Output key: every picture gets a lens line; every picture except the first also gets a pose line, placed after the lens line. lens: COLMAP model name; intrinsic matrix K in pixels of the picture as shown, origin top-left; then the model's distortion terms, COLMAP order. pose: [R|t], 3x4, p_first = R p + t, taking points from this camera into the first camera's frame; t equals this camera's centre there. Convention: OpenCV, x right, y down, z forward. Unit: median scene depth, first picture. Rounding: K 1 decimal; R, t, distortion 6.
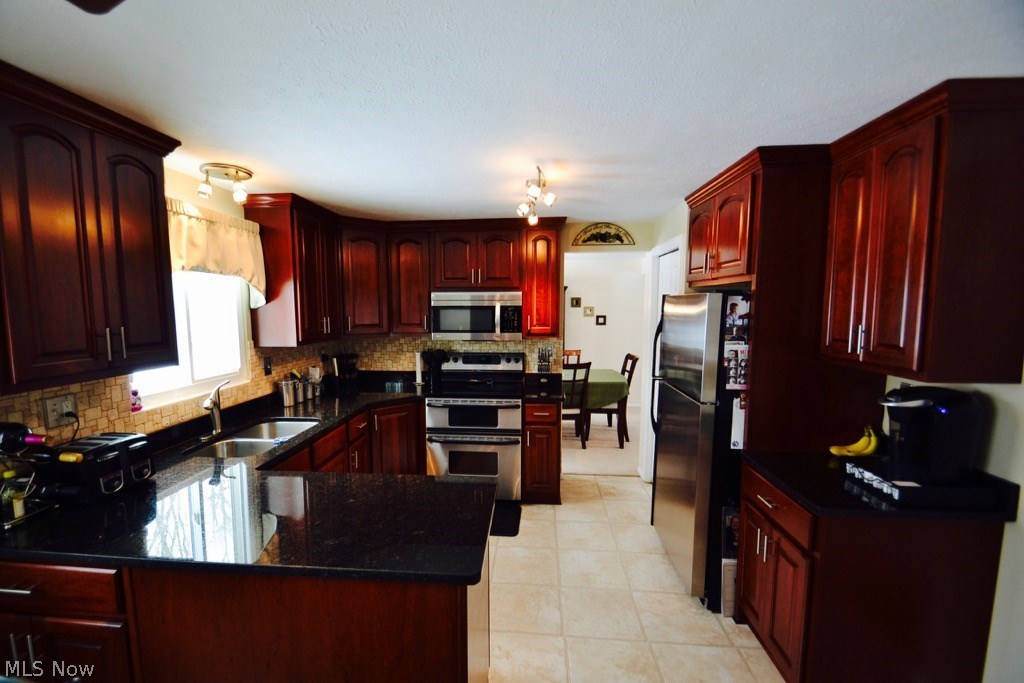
lens RADIAL K [[454.5, 0, 492.1], [0, 454.5, 349.7], [0, 0, 1]] dist [0.016764, -0.017649]
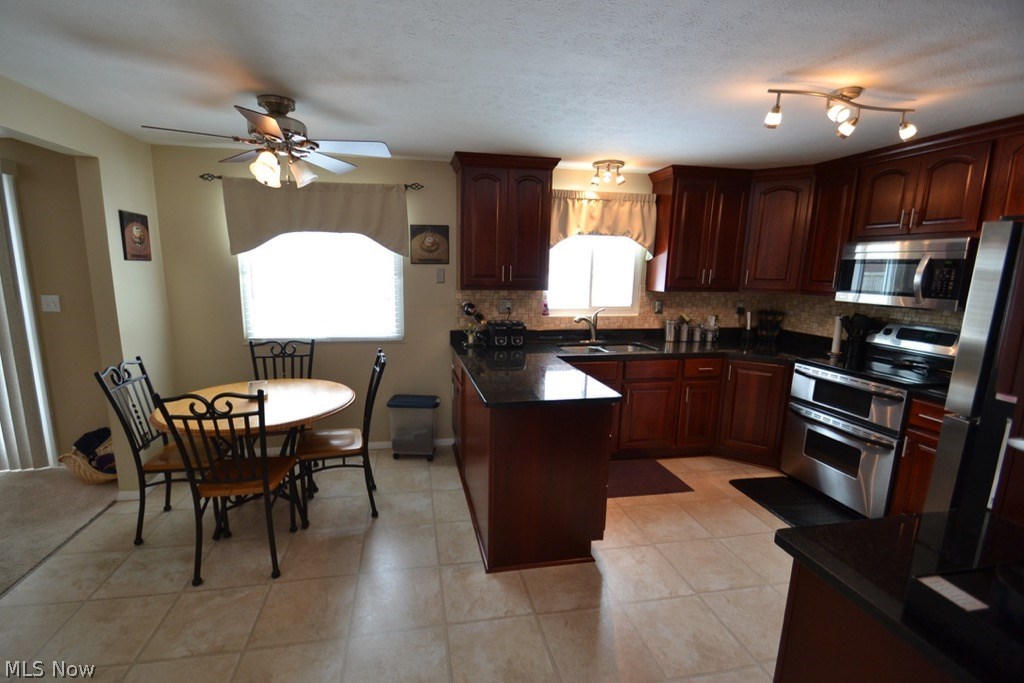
lens RADIAL K [[454.5, 0, 492.1], [0, 454.5, 349.7], [0, 0, 1]] dist [0.016764, -0.017649]
pose [[0.278226, 0.179500, -0.943594, 0.542927], [-0.108951, 0.981940, 0.154670, 0.006633], [0.954316, 0.059773, 0.292758, 0.166092]]
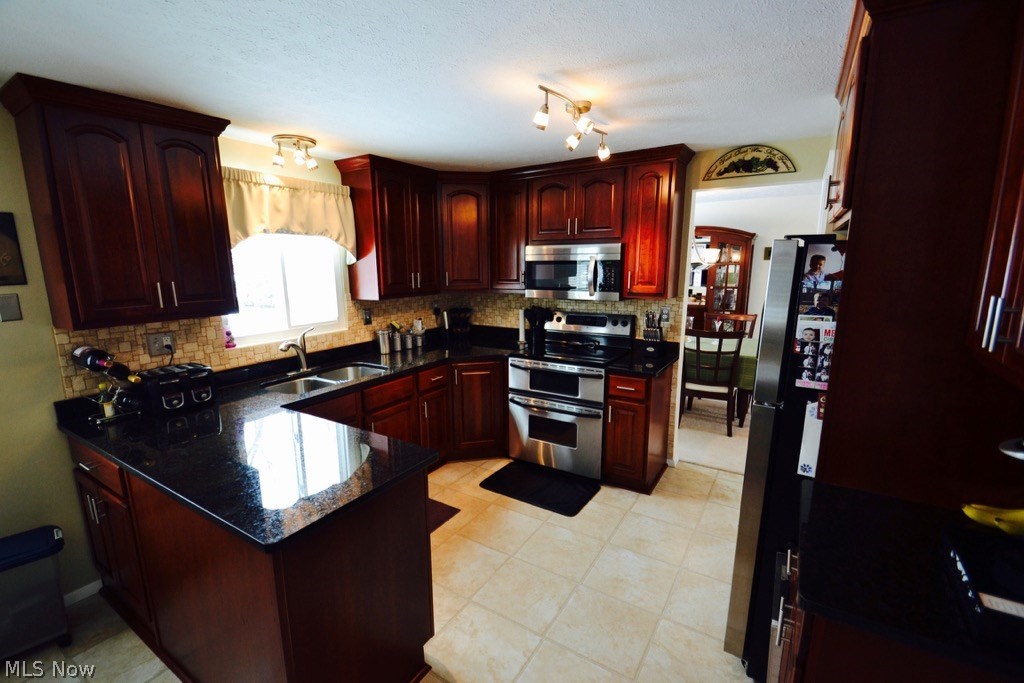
lens RADIAL K [[454.5, 0, 492.1], [0, 454.5, 349.7], [0, 0, 1]] dist [0.016764, -0.017649]
pose [[0.883382, 0.082954, -0.461254, 0.272216], [-0.035943, 0.993303, 0.109802, -0.015497], [0.467273, -0.080418, 0.880448, 0.134048]]
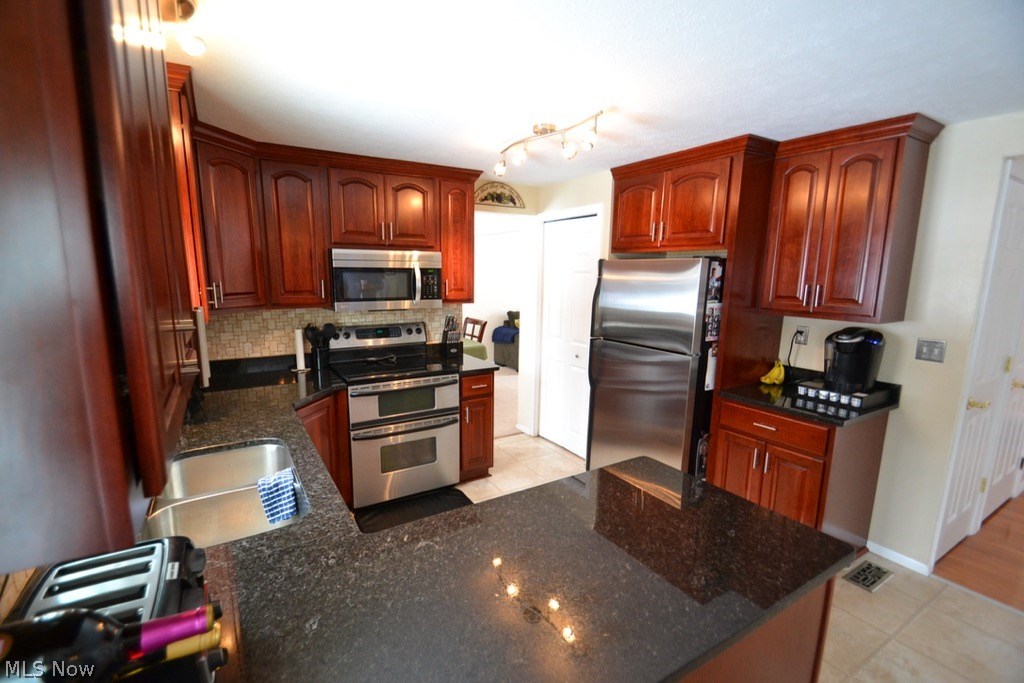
lens RADIAL K [[454.5, 0, 492.1], [0, 454.5, 349.7], [0, 0, 1]] dist [0.016764, -0.017649]
pose [[0.809360, -0.091330, 0.580168, -0.399266], [0.046669, 0.994713, 0.091482, -0.016573], [-0.585456, -0.046966, 0.809343, 0.235062]]
